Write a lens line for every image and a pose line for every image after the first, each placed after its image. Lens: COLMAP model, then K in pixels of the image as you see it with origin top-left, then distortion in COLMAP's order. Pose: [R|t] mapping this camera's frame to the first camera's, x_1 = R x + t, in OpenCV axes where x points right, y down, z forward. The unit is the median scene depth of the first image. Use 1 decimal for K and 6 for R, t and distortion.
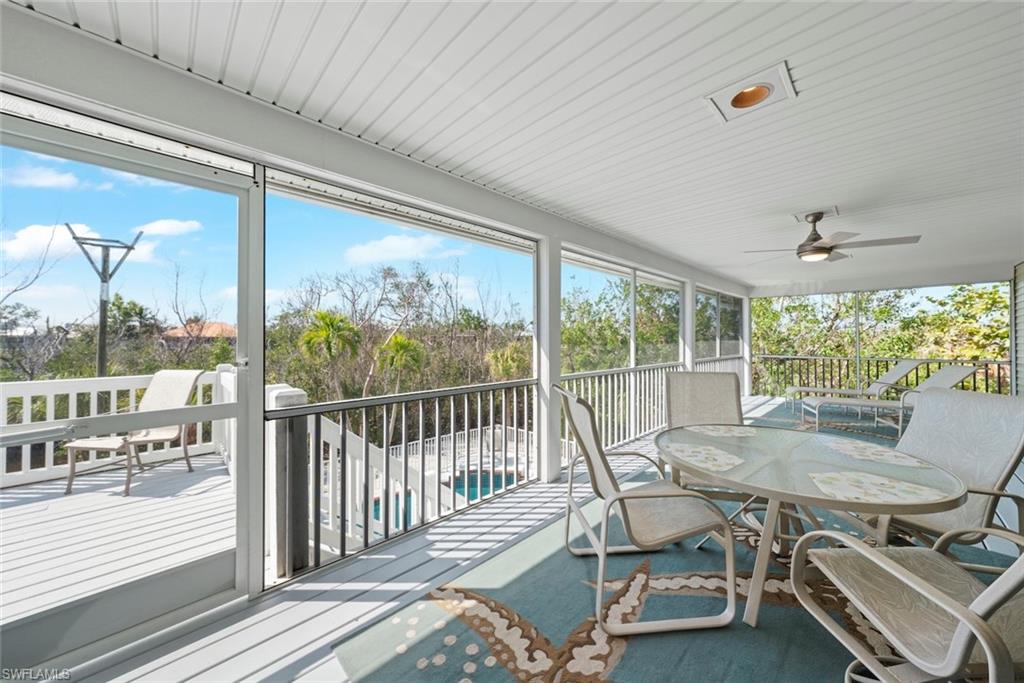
lens RADIAL K [[363.8, 0, 517.5], [0, 363.8, 337.4], [0, 0, 1]] dist [0.002006, 0.000158]
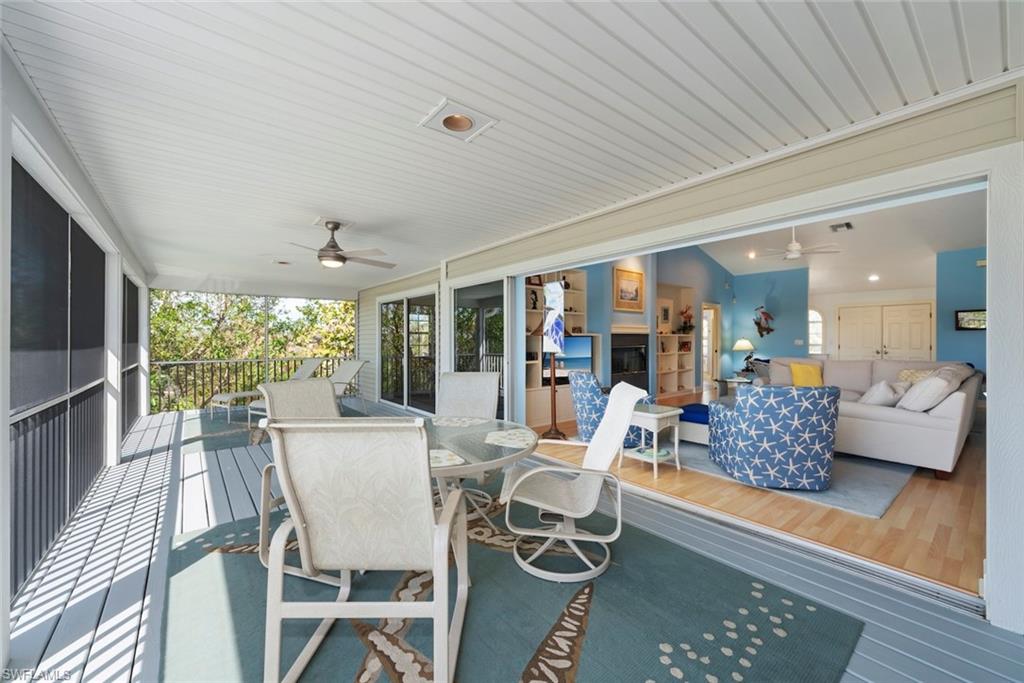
lens RADIAL K [[396.9, 0, 512.0], [0, 396.9, 341.5], [0, 0, 1]] dist [0.000182, -0.000081]
pose [[0.094745, -0.000524, 0.995501, -0.147801], [-0.002540, 0.999996, 0.000768, 0.003571], [-0.995498, -0.002601, 0.094743, 0.184577]]
